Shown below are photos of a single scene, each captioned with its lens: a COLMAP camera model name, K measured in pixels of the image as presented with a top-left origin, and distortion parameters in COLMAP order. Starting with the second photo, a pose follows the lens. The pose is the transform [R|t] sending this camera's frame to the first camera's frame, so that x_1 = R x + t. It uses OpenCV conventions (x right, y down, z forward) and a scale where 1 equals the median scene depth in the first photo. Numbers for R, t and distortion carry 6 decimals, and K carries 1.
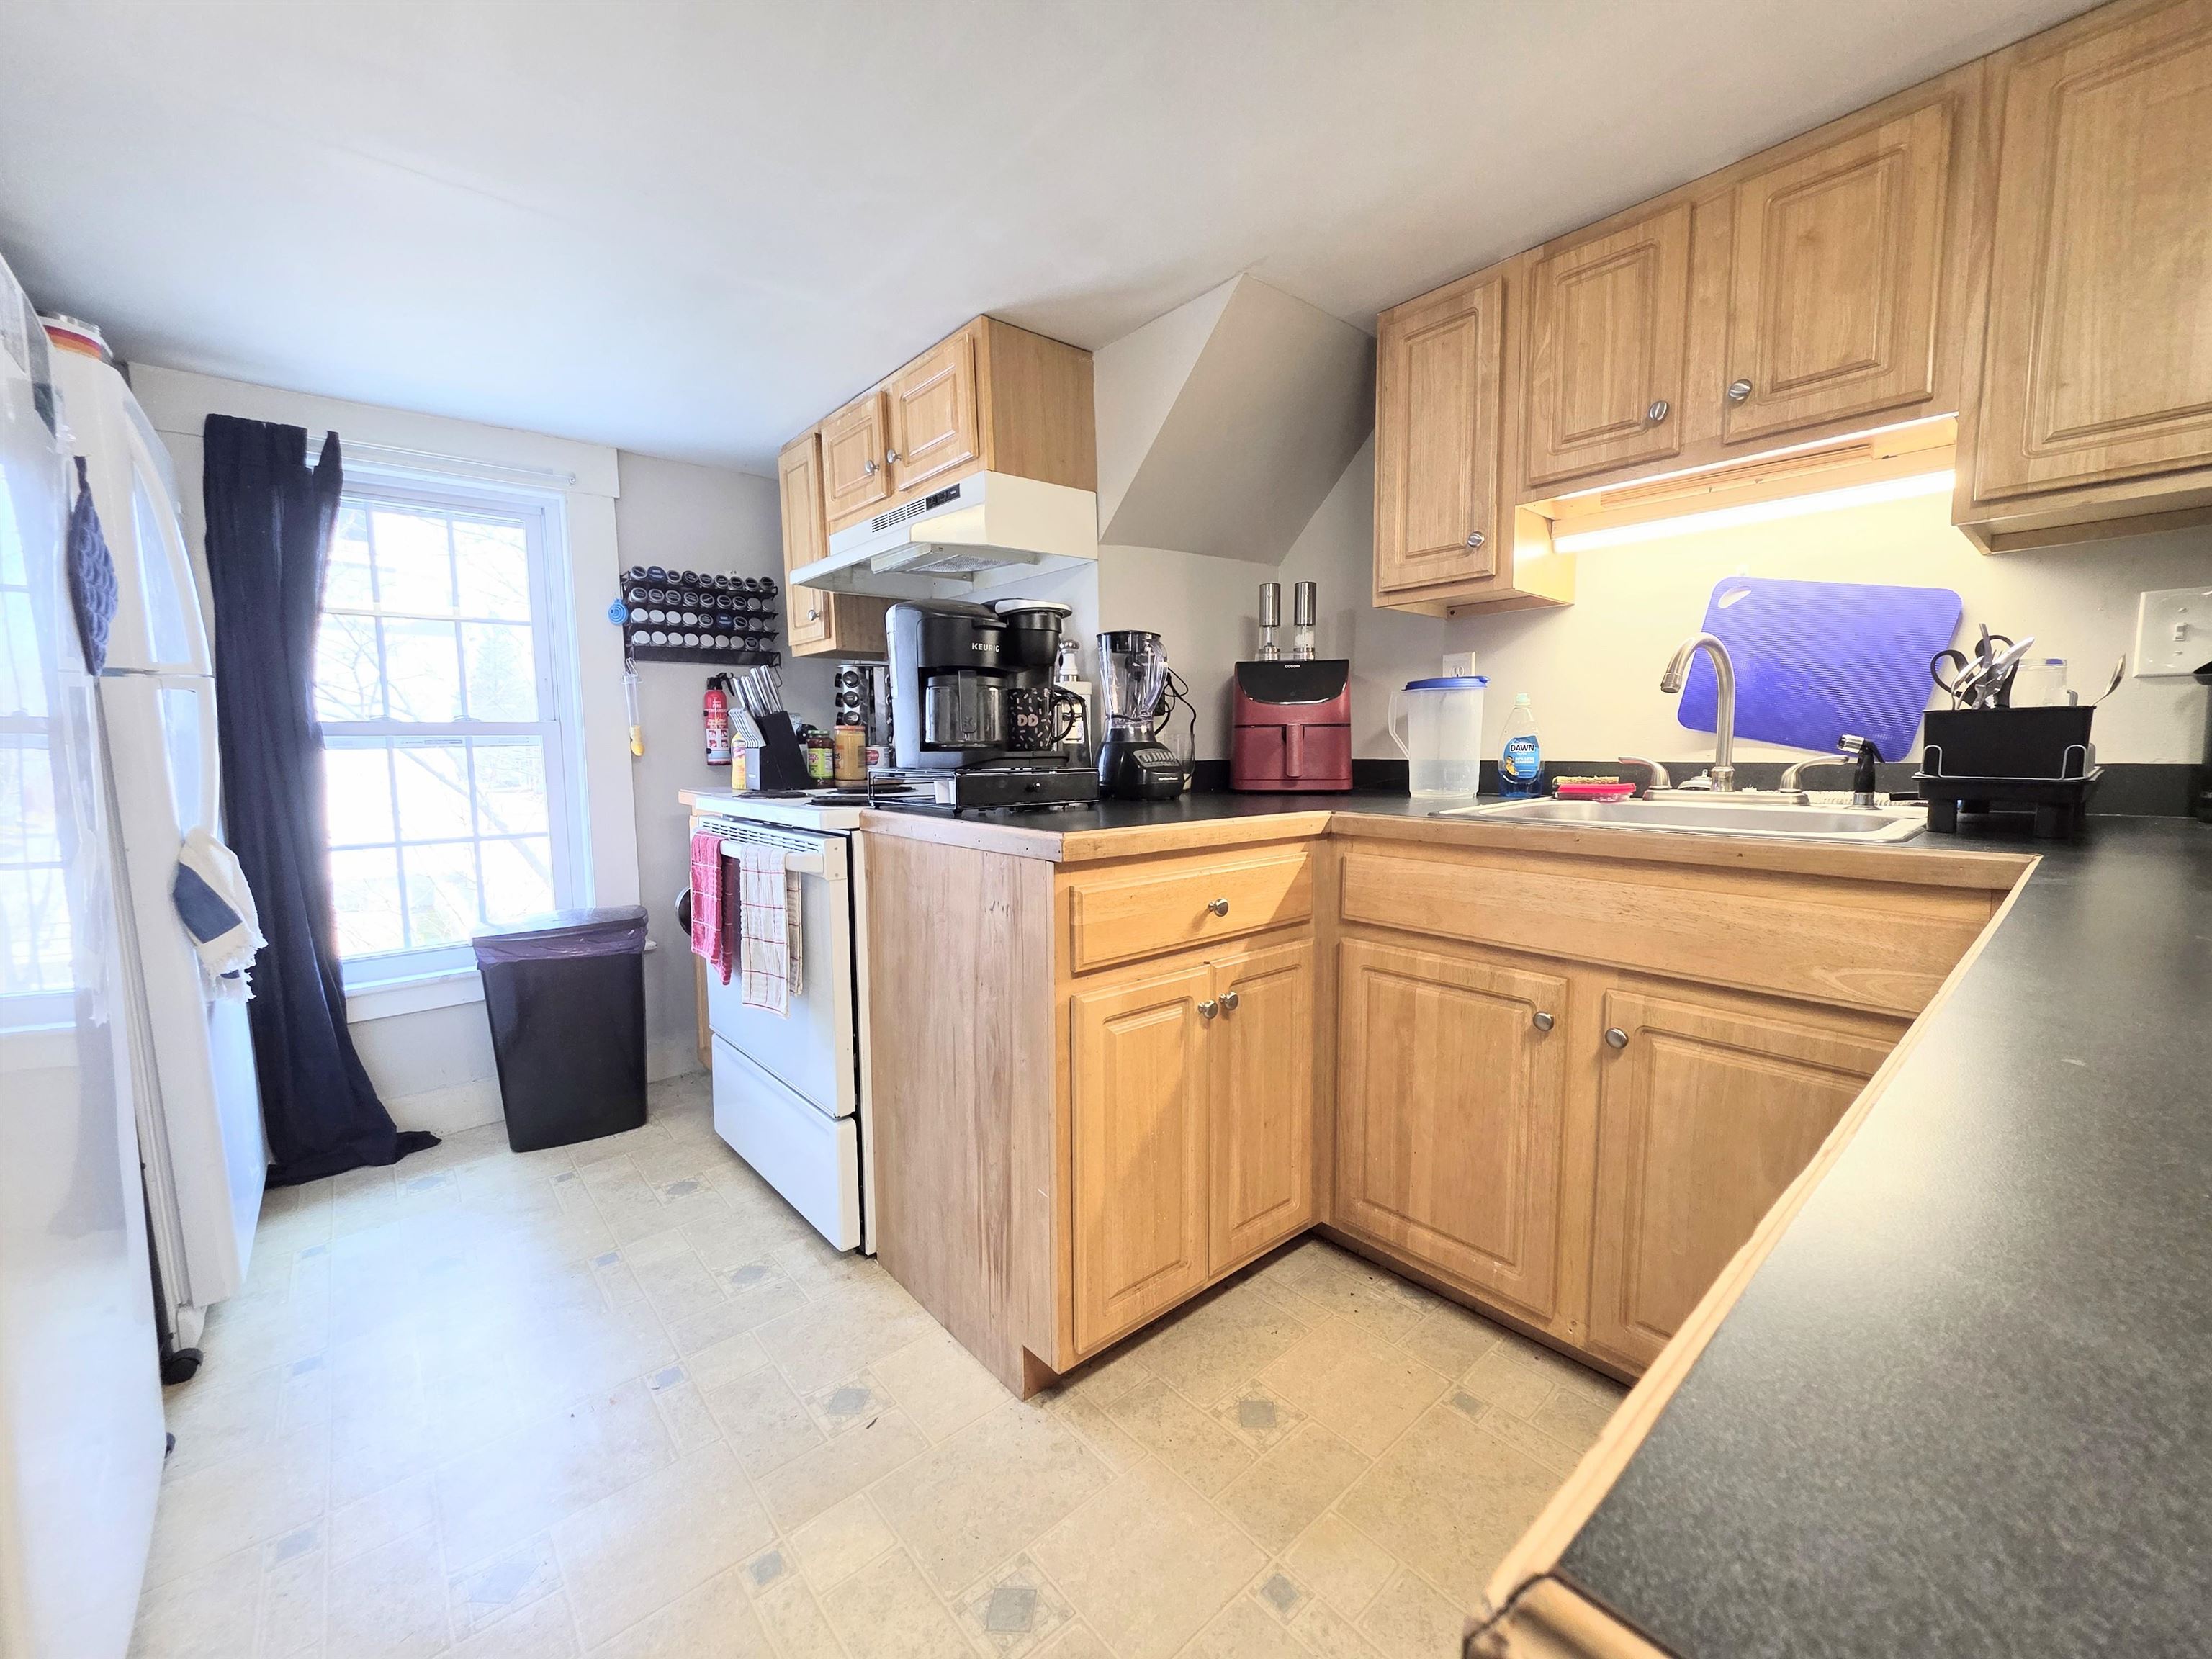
lens RADIAL K [[878.0, 0, 1109.6], [0, 878.0, 828.8], [0, 0, 1]] dist [-0.000103, 0.000166]
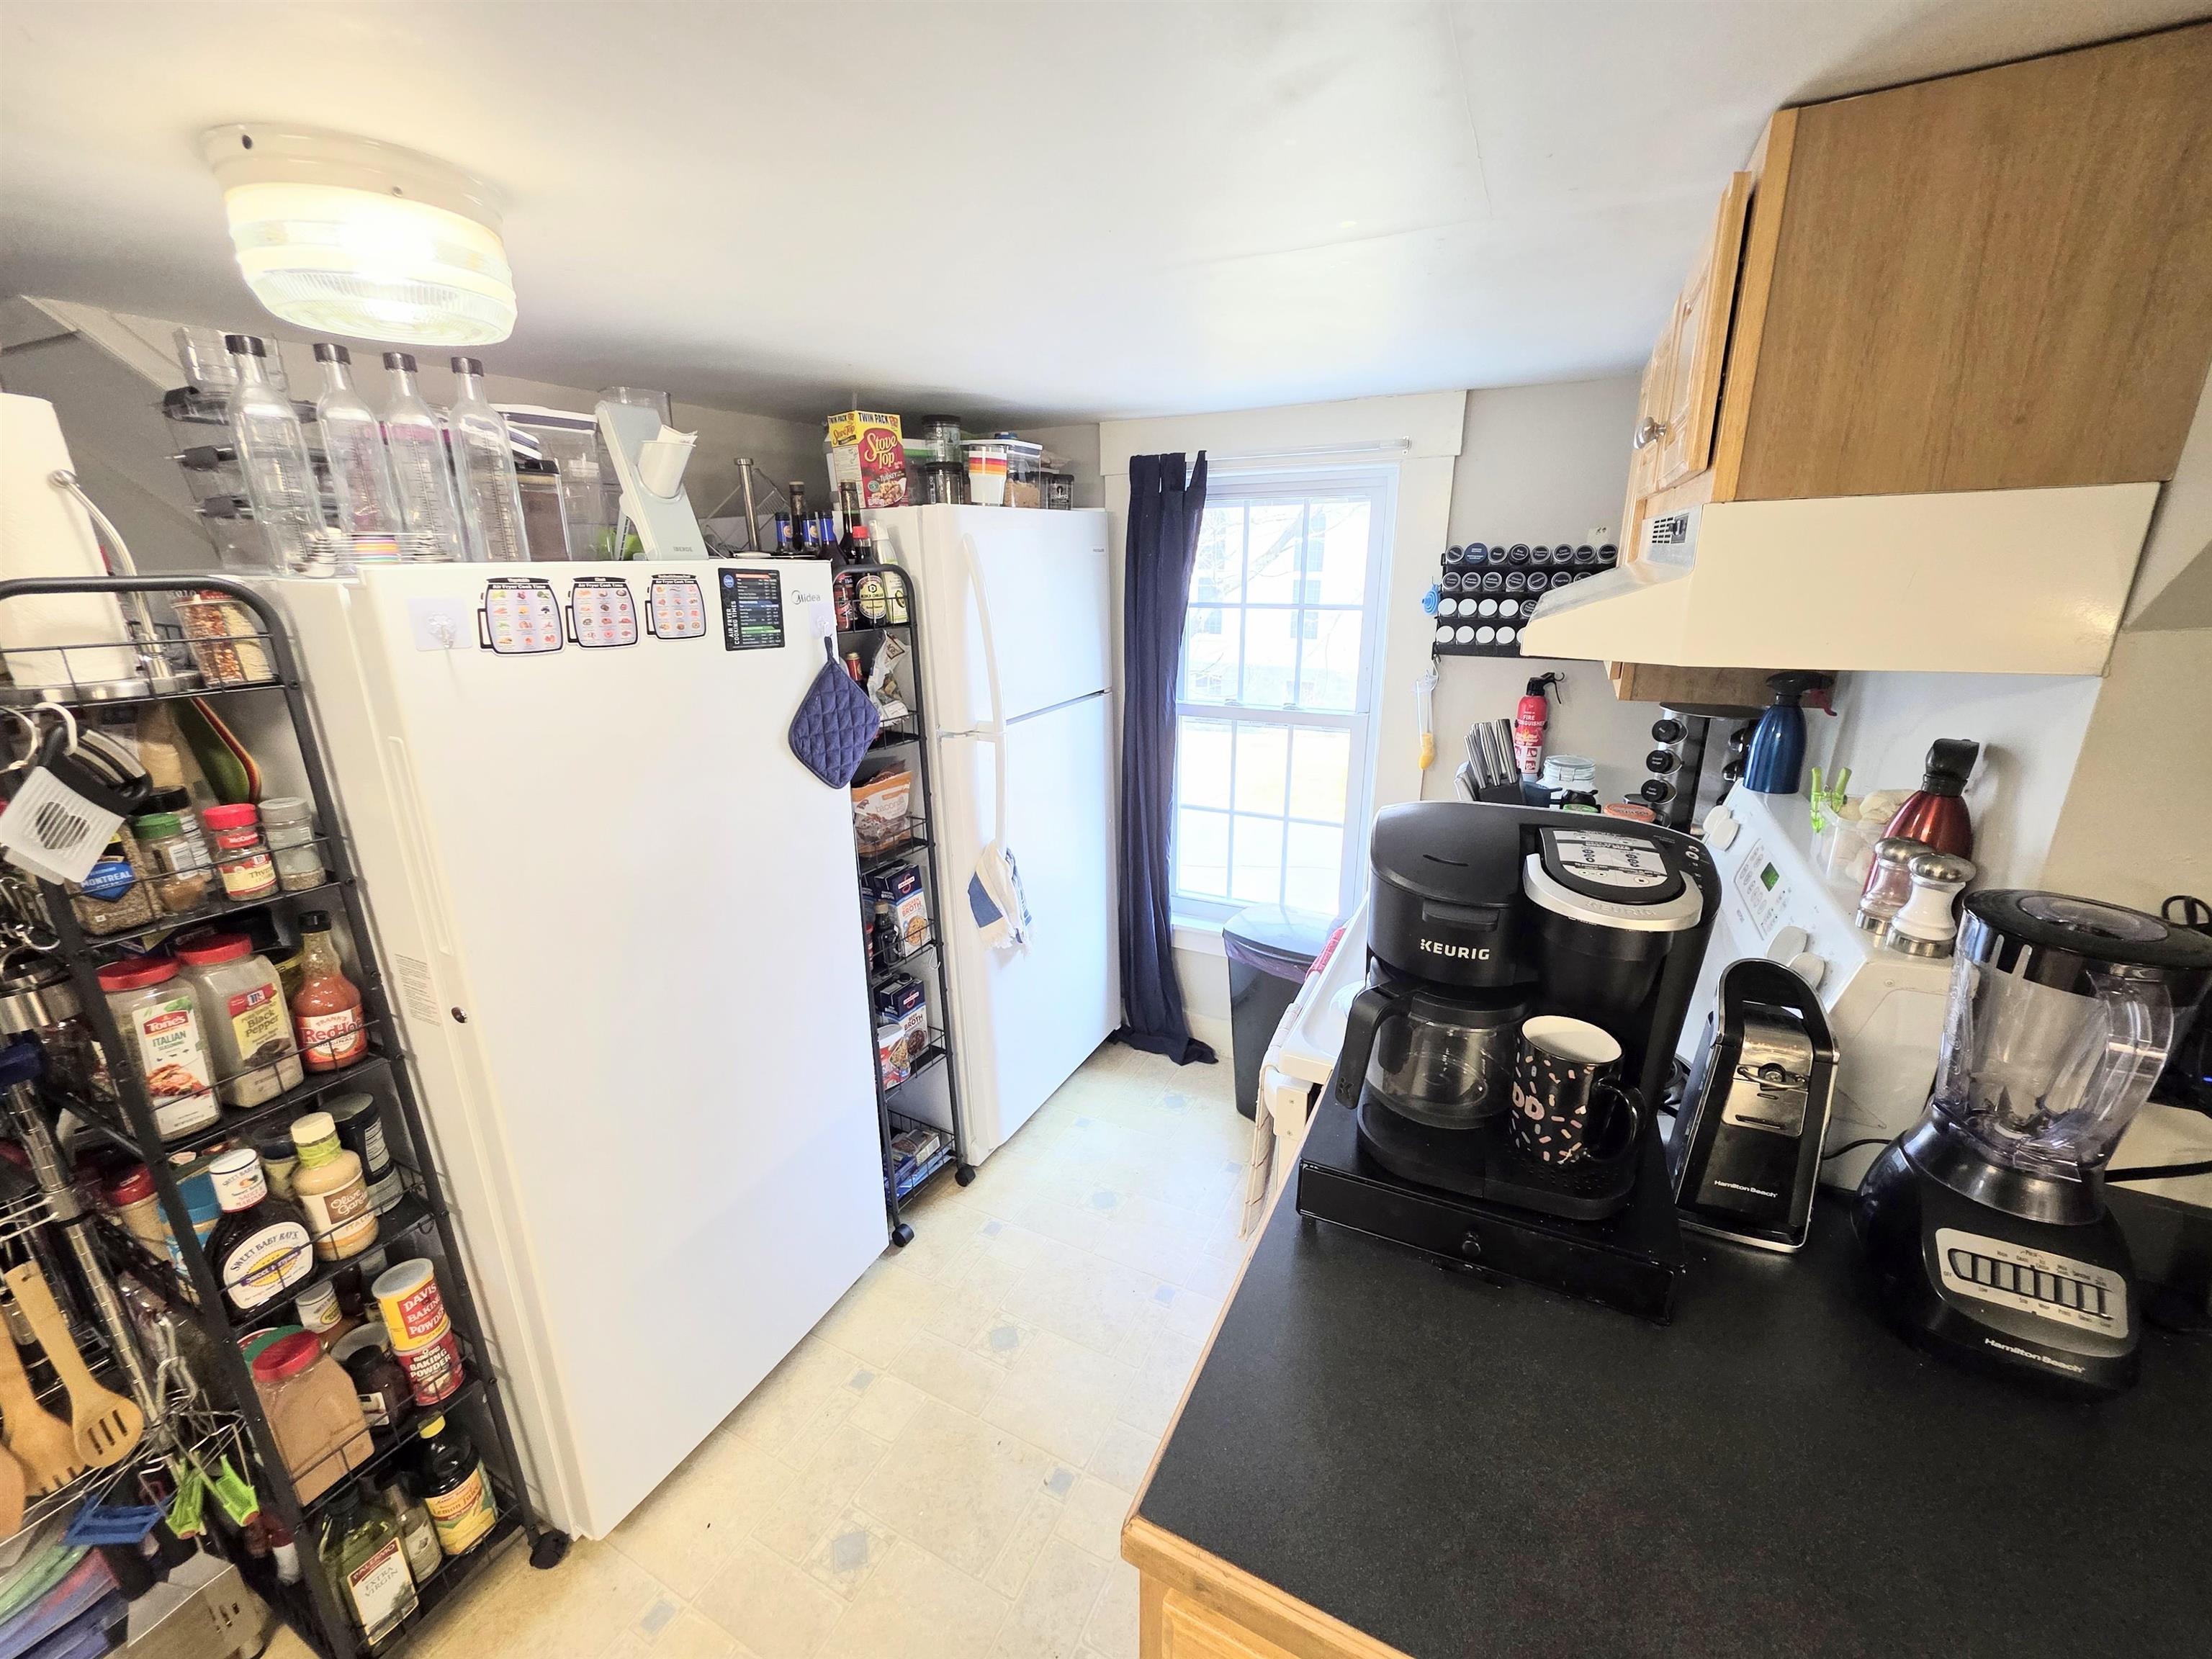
lens RADIAL K [[878.0, 0, 1116.8], [0, 878.0, 840.4], [0, 0, 1]] dist [-0.000103, 0.000166]
pose [[0.391217, 0.296509, -0.871225, 0.186708], [-0.089080, 0.954431, 0.284826, -0.355465], [0.915977, -0.033820, 0.399802, 0.558057]]
